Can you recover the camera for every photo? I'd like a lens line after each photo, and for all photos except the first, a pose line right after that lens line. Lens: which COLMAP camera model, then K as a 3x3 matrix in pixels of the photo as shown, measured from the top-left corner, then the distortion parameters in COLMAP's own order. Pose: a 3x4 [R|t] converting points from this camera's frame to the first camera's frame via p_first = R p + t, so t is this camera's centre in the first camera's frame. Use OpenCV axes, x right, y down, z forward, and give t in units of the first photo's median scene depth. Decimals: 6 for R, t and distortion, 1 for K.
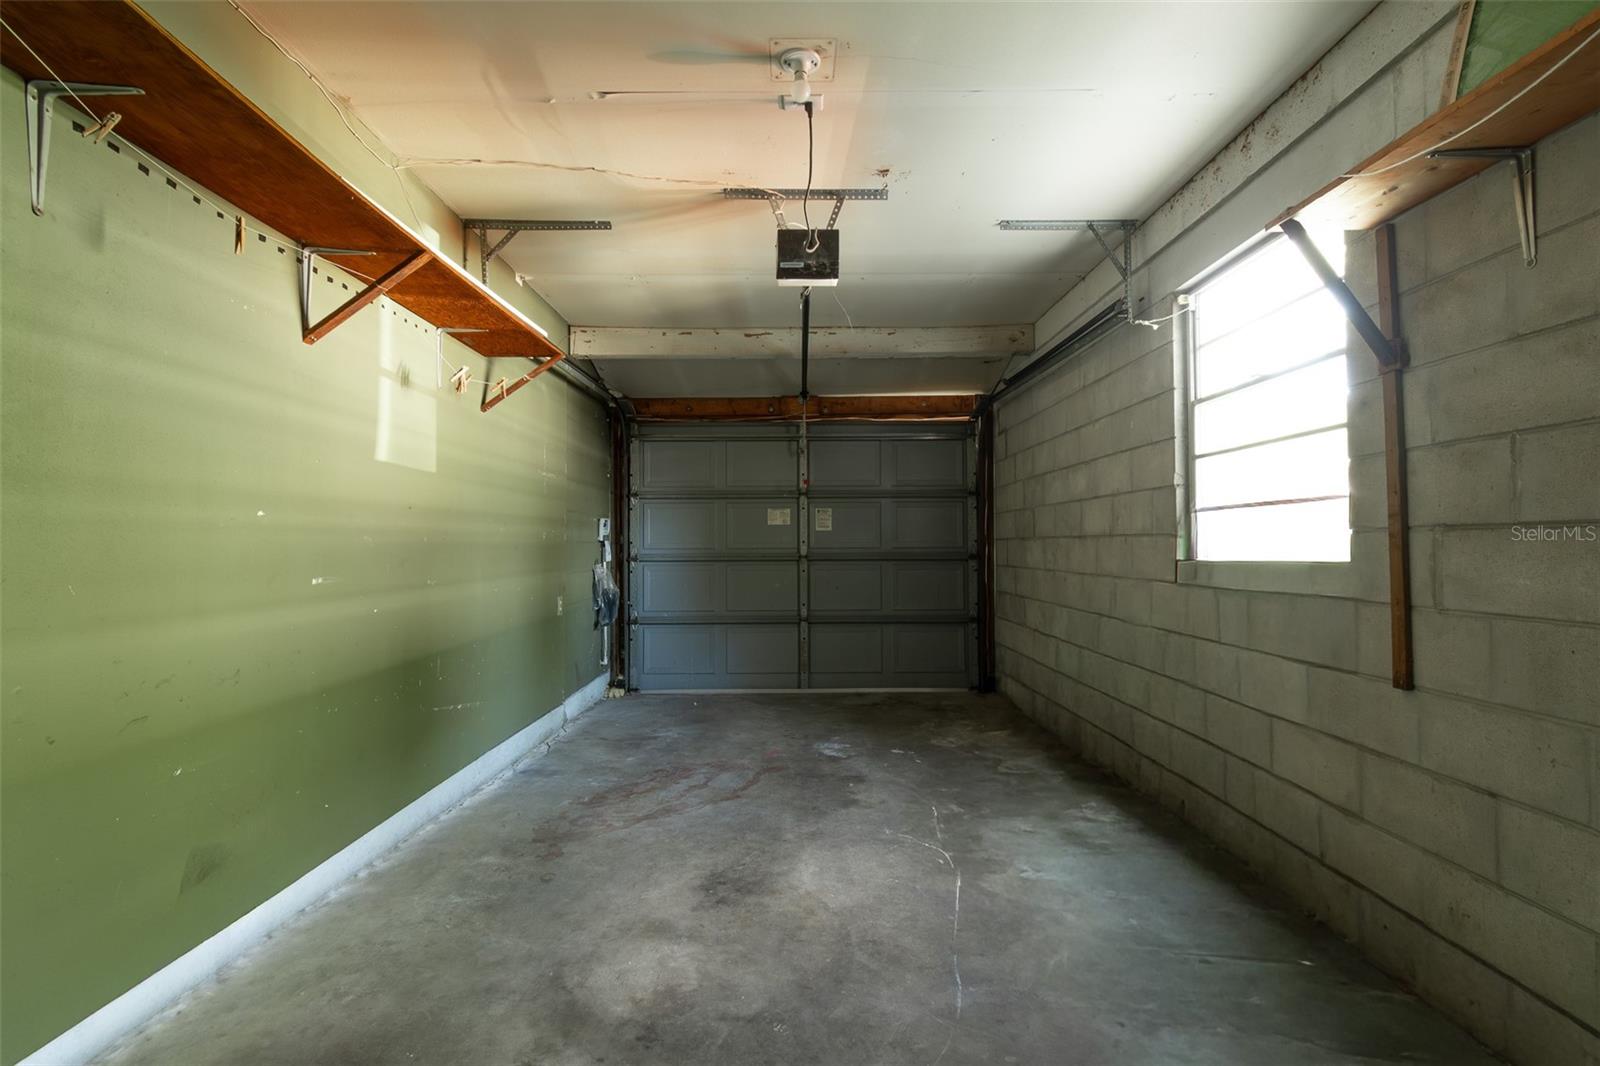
lens RADIAL K [[715.5, 0, 820.2], [0, 715.5, 532.1], [0, 0, 1]] dist [0.002131, -0.019716]
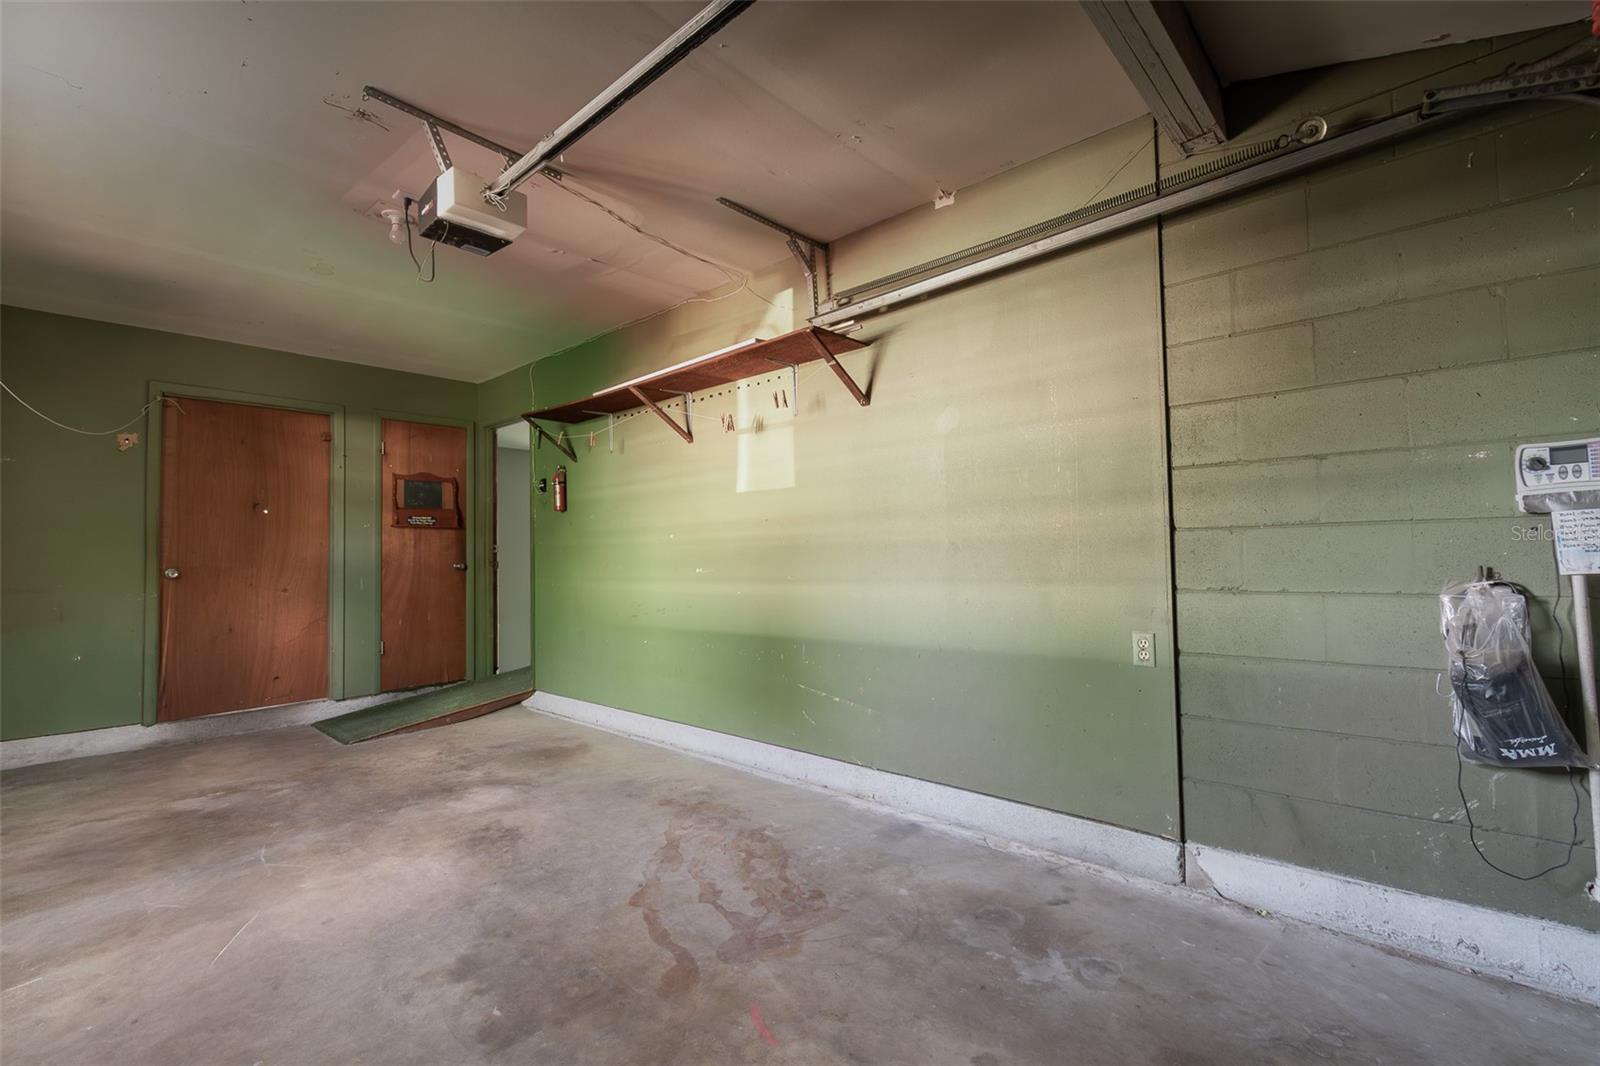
lens RADIAL K [[715.5, 0, 820.2], [0, 715.5, 532.1], [0, 0, 1]] dist [0.002131, -0.019716]
pose [[-0.678568, -0.014173, -0.734401, 0.306580], [0.028700, 0.998539, -0.045789, 0.044933], [0.733977, -0.052148, -0.677170, 1.772879]]
